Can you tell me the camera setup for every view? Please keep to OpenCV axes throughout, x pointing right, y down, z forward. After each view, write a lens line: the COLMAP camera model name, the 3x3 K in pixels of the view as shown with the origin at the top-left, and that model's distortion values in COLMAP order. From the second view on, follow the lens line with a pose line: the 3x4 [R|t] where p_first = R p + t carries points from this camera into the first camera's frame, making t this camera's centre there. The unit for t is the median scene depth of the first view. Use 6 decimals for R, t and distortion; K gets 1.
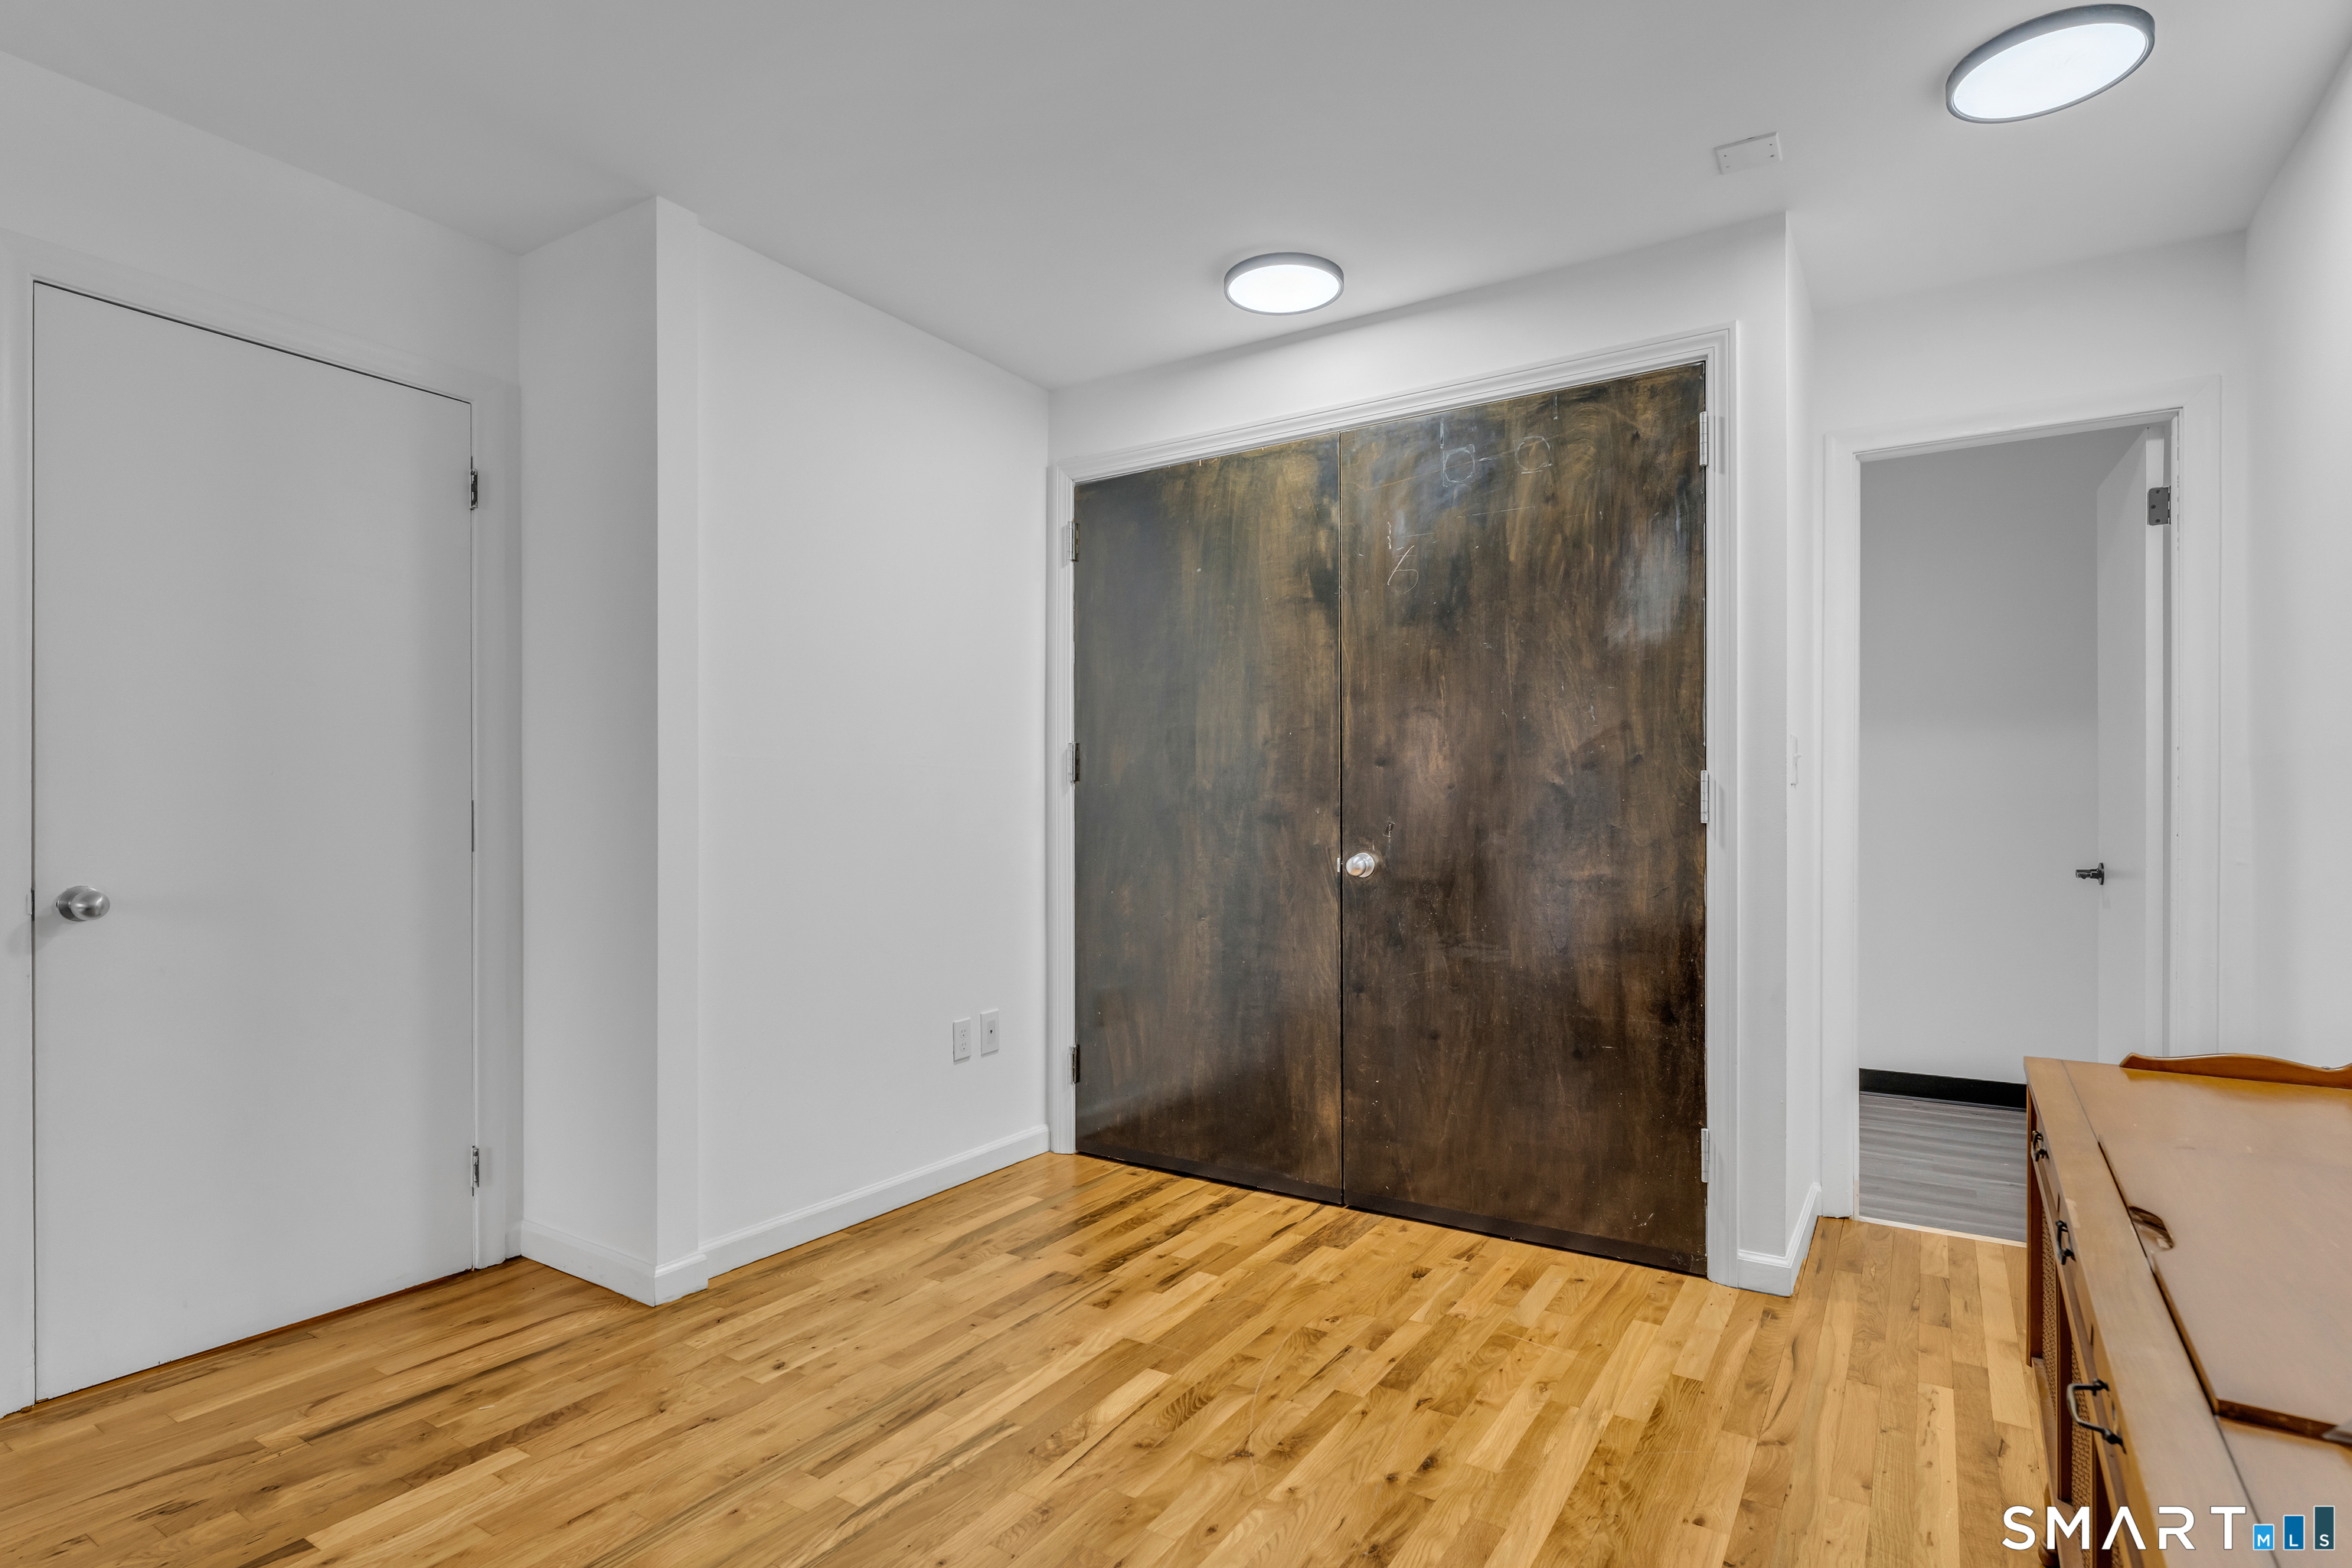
lens RADIAL K [[1194.0, 0, 1179.2], [0, 1194.0, 807.3], [0, 0, 1]] dist [-0.003592, 0.000840]
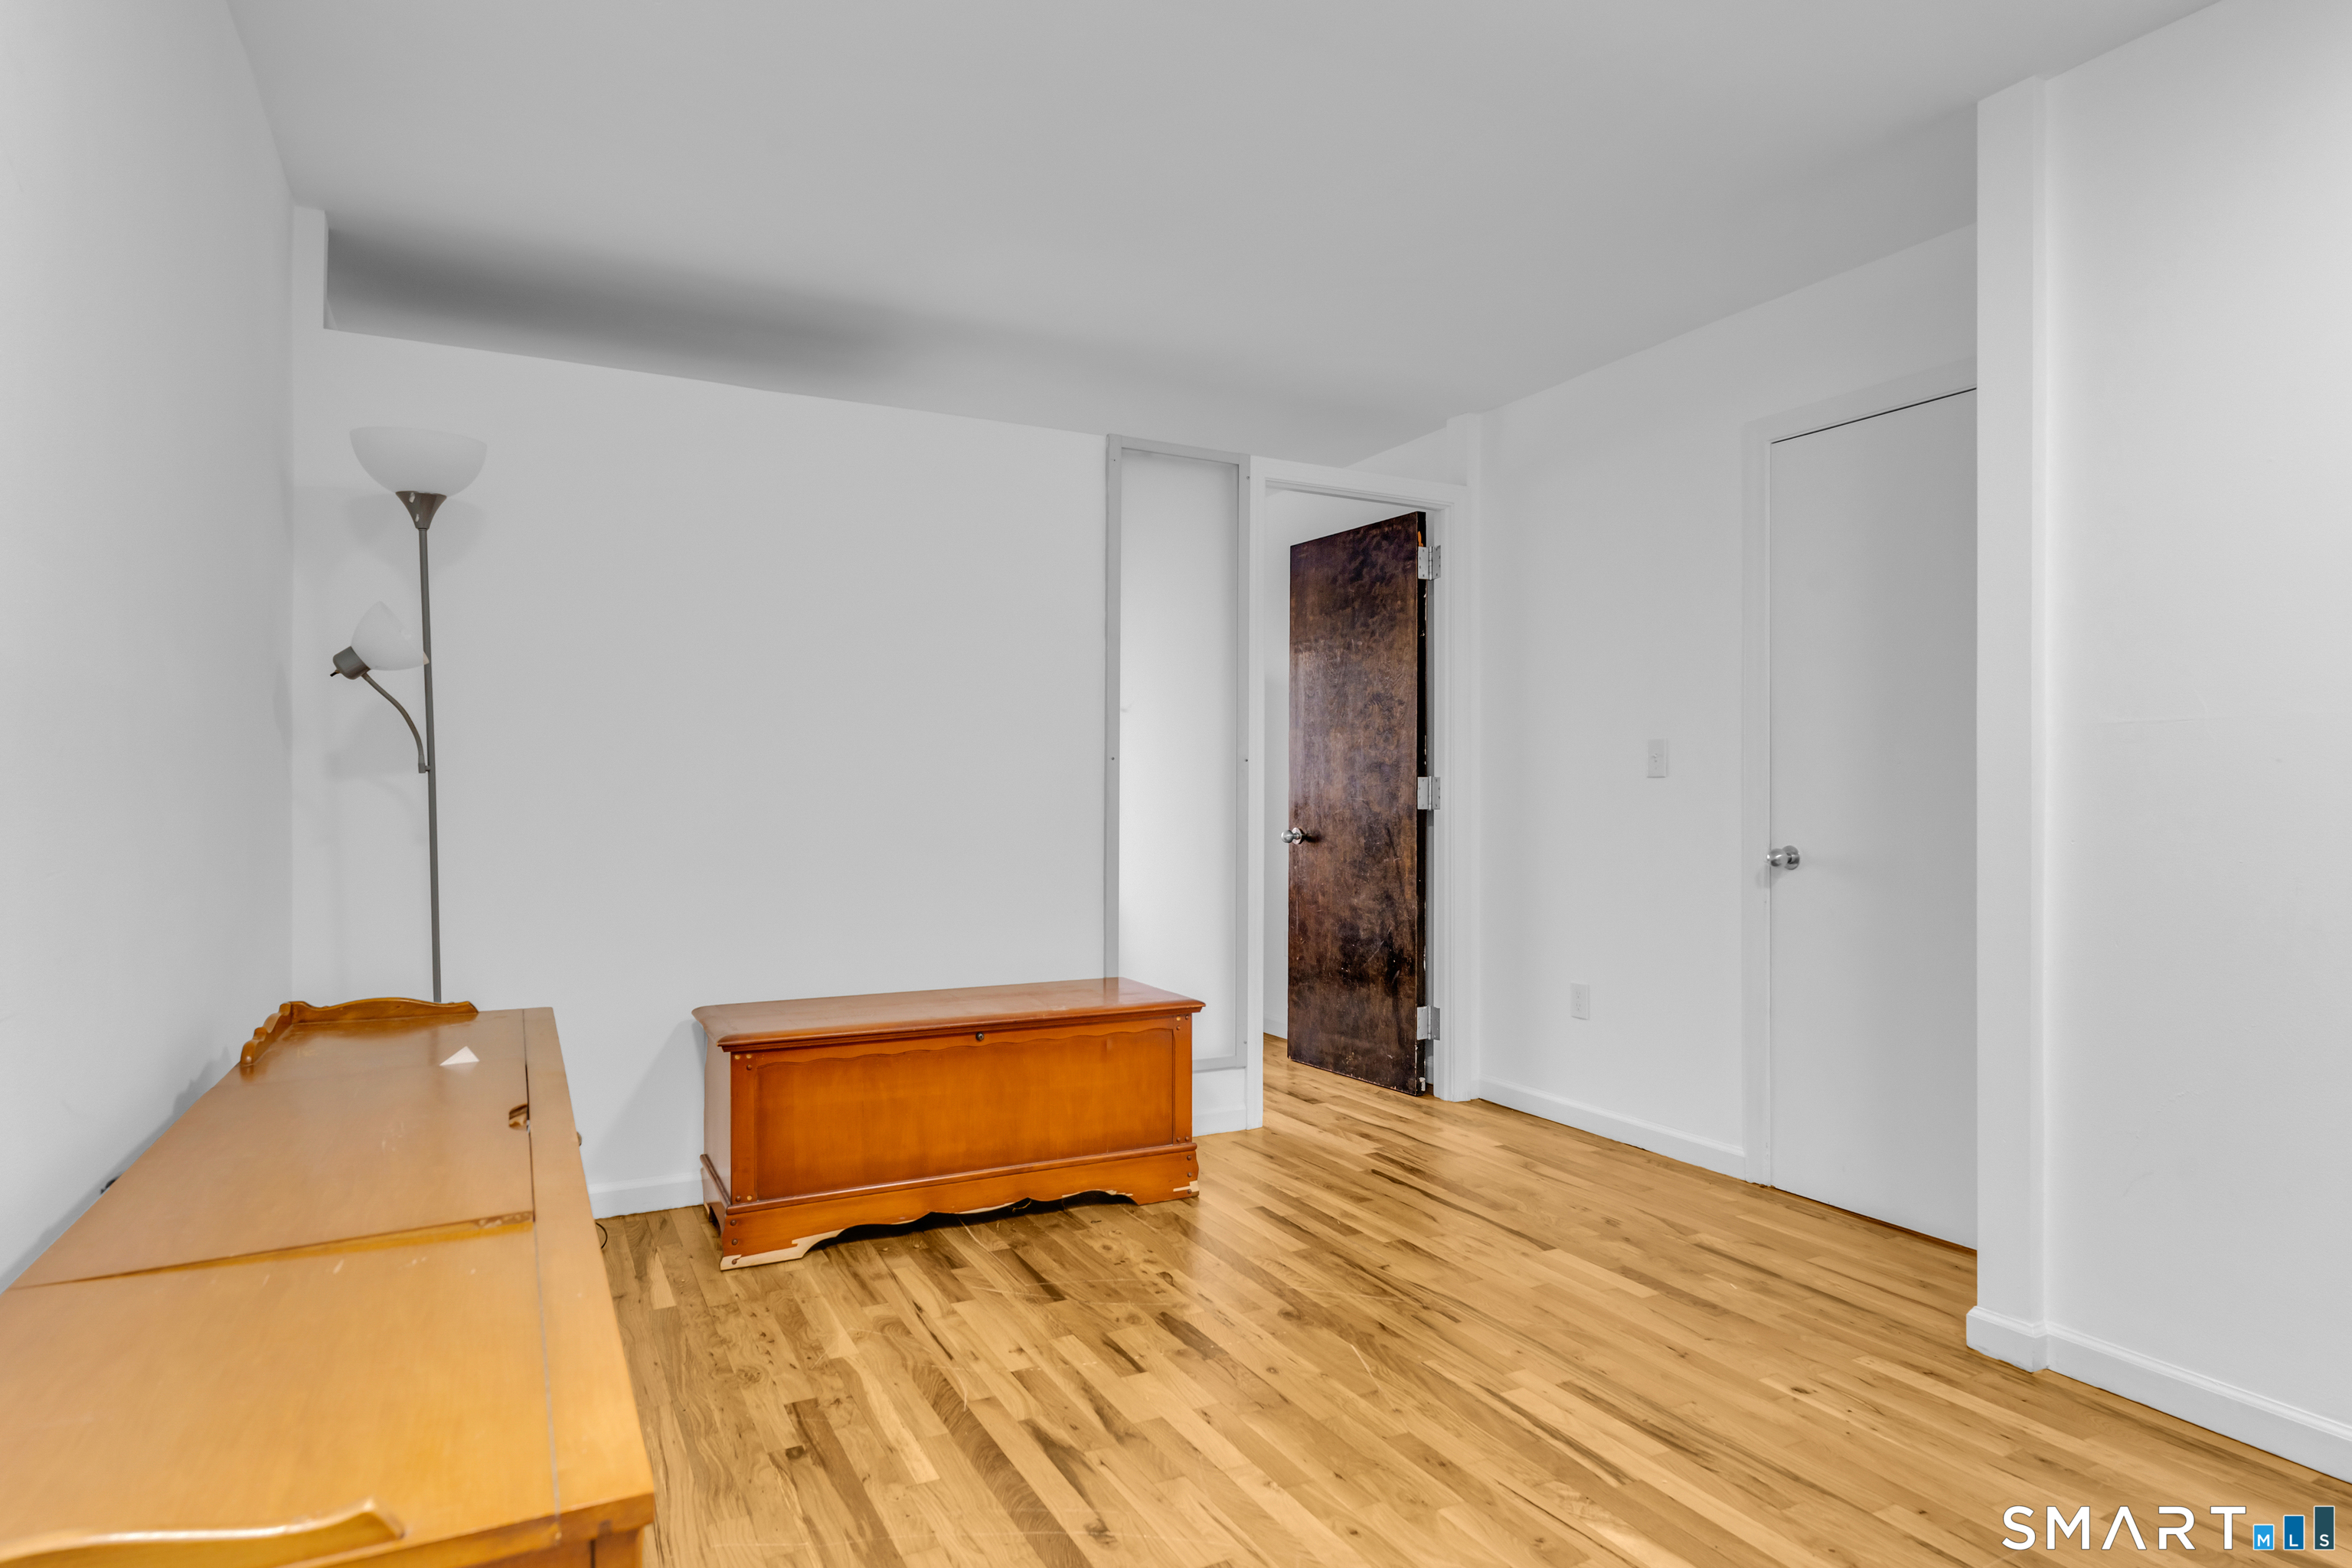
lens RADIAL K [[1334.1, 0, 1175.3], [0, 1334.1, 791.1], [0, 0, 1]] dist [0.004590, -0.000481]
pose [[-0.496934, 0.000196, -0.867789, 0.646222], [0.000167, 1.000000, 0.000130, 0.001304], [0.867789, -0.000081, -0.496934, 0.874969]]
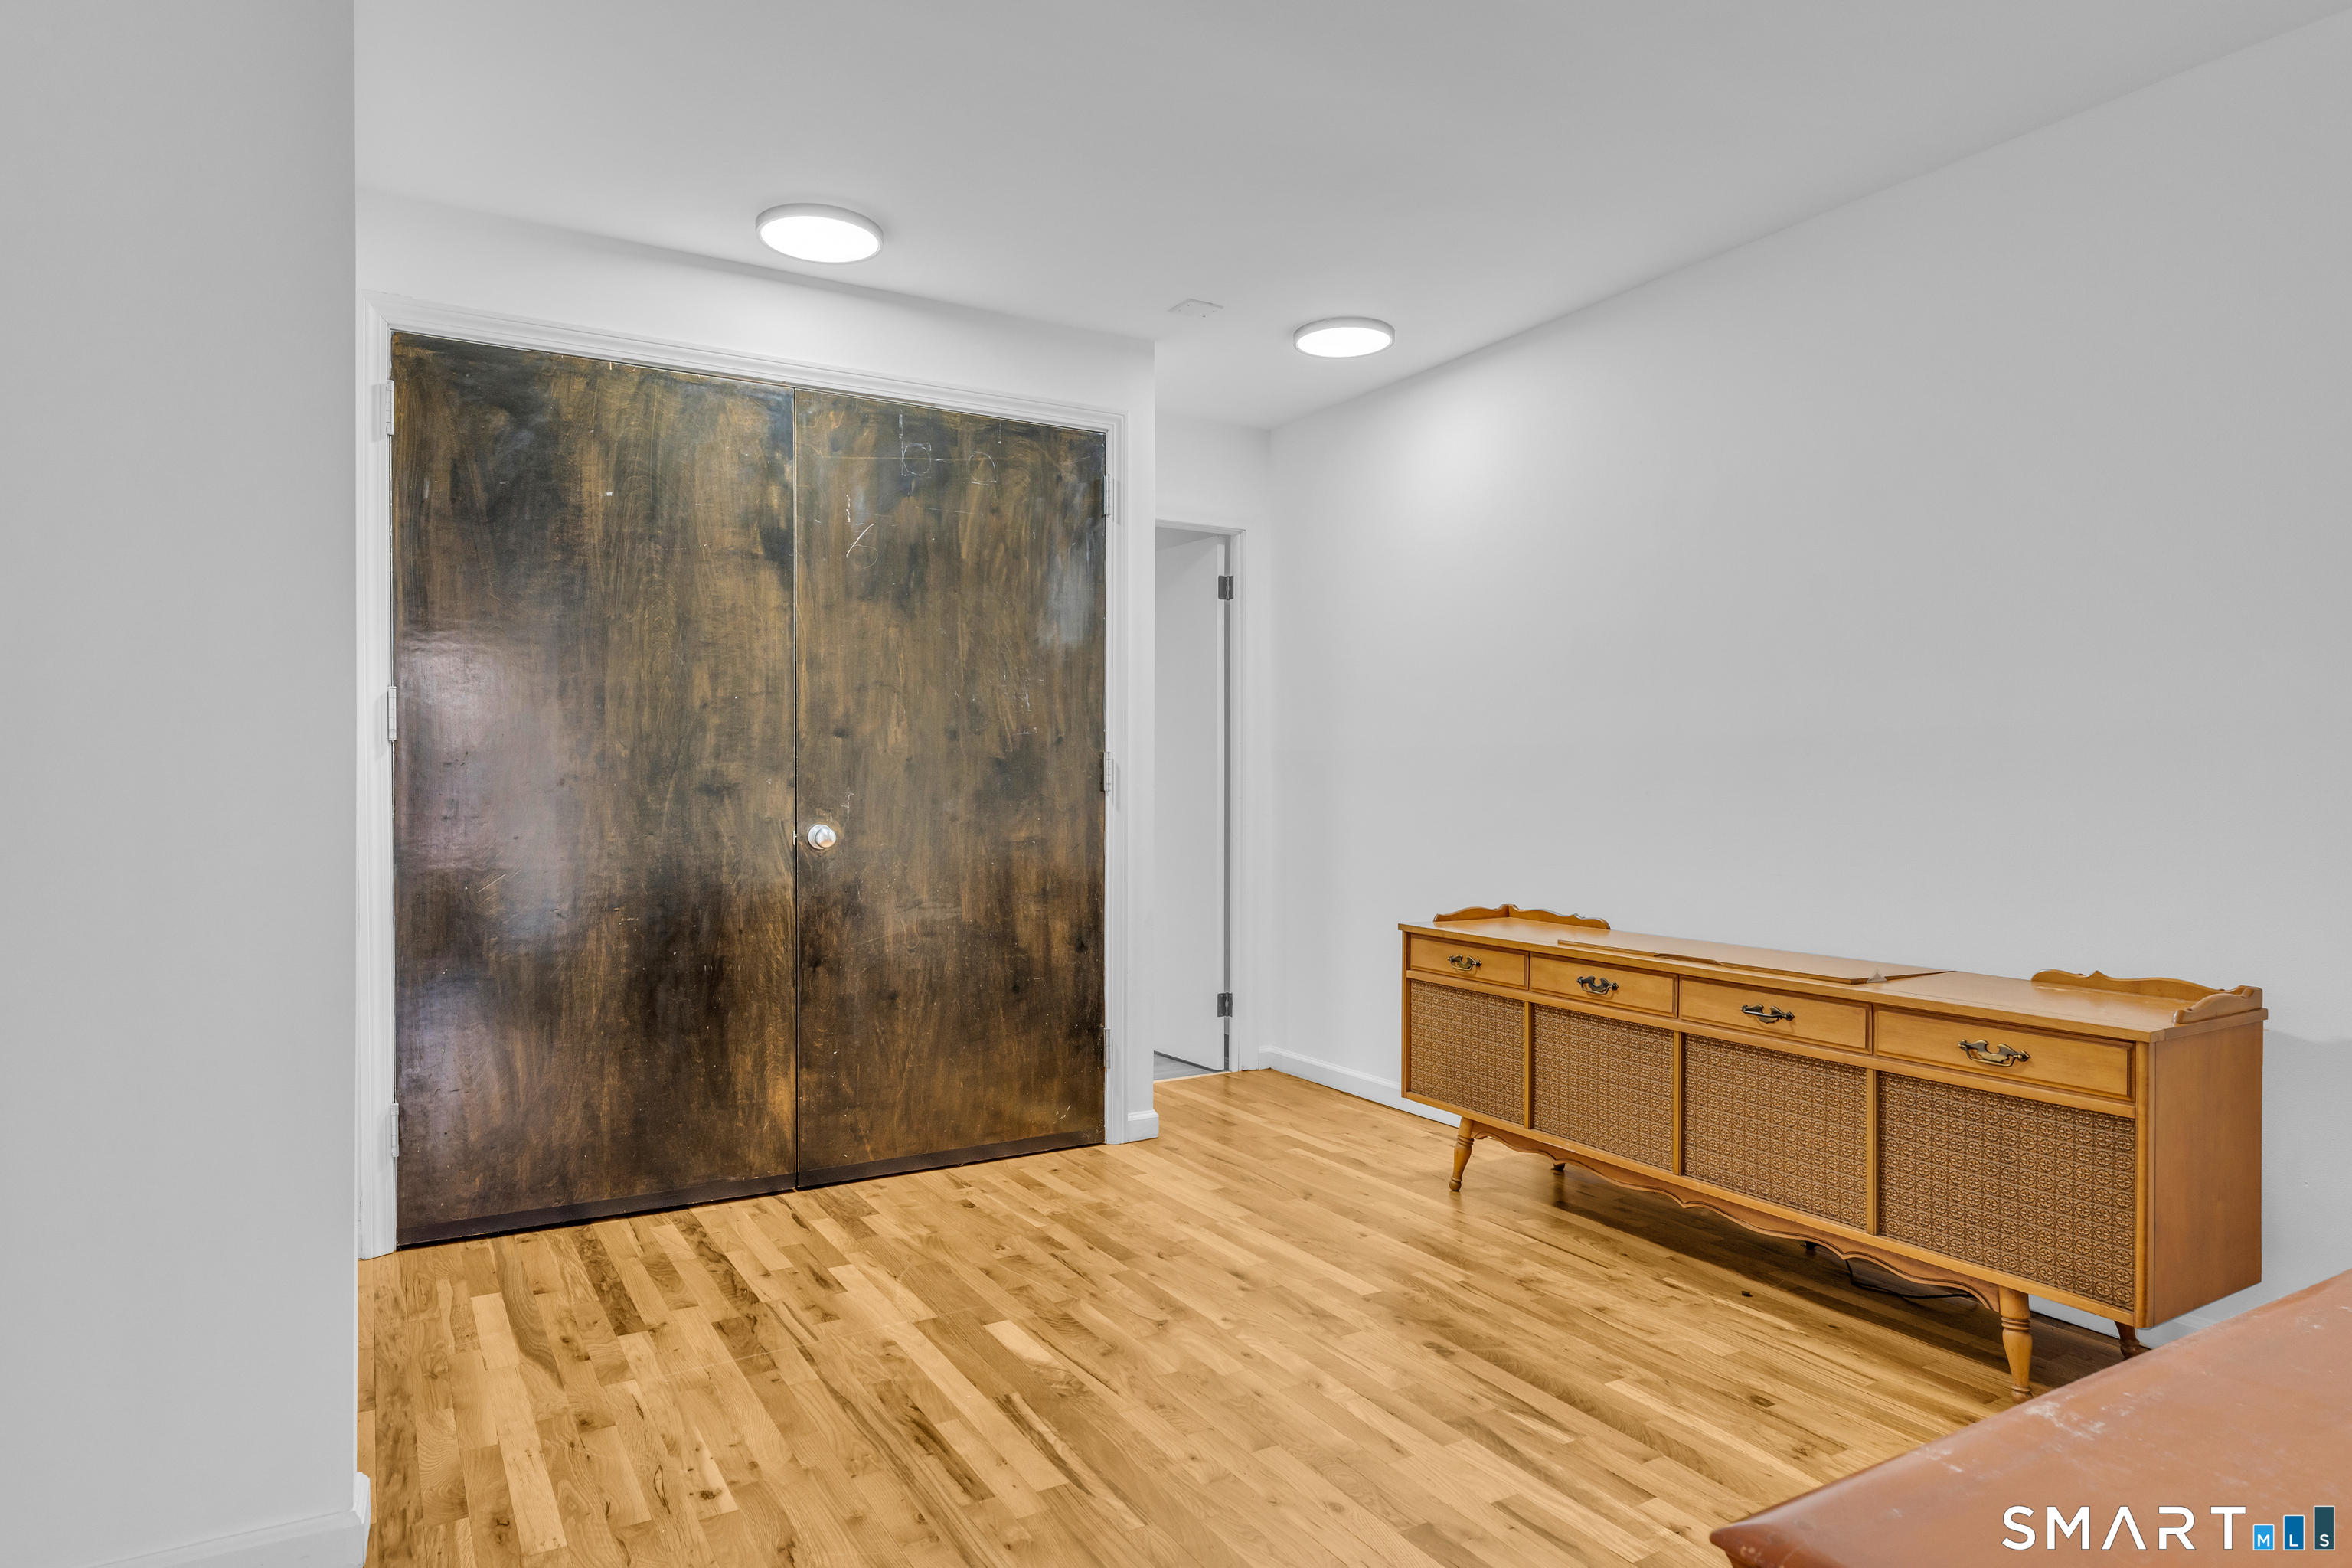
lens RADIAL K [[1334.1, 0, 1179.6], [0, 1334.1, 783.8], [0, 0, 1]] dist [0.004590, -0.000481]
pose [[0.448819, 0.000772, 0.893623, -0.779929], [-0.004716, 0.999988, 0.001505, 0.001800], [-0.893610, -0.004890, 0.448817, 0.268902]]
